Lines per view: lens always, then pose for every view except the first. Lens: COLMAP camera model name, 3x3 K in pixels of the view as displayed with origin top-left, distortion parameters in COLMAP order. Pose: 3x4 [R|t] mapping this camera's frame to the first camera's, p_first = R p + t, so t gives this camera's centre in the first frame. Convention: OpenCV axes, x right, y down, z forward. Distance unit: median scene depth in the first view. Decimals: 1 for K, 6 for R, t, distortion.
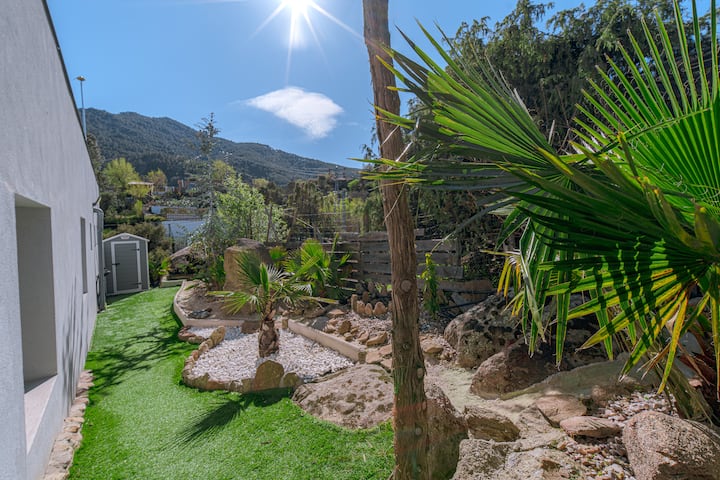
lens RADIAL K [[293.2, 0, 360.0], [0, 293.2, 240.0], [0, 0, 1]] dist [0.001575, -0.000008]
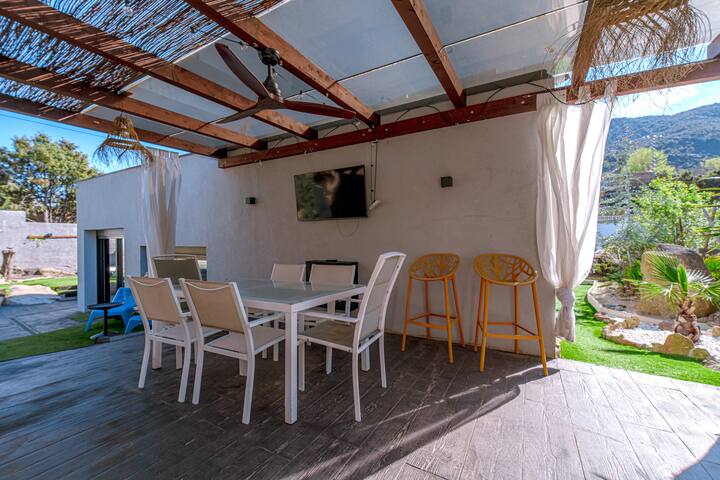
lens RADIAL K [[293.2, 0, 360.0], [0, 293.2, 240.0], [0, 0, 1]] dist [0.001575, -0.000008]
pose [[0.356695, 0.012128, -0.934142, 0.237993], [-0.025694, 0.999665, 0.003168, 0.008523], [0.933868, 0.022872, 0.356887, -0.478141]]
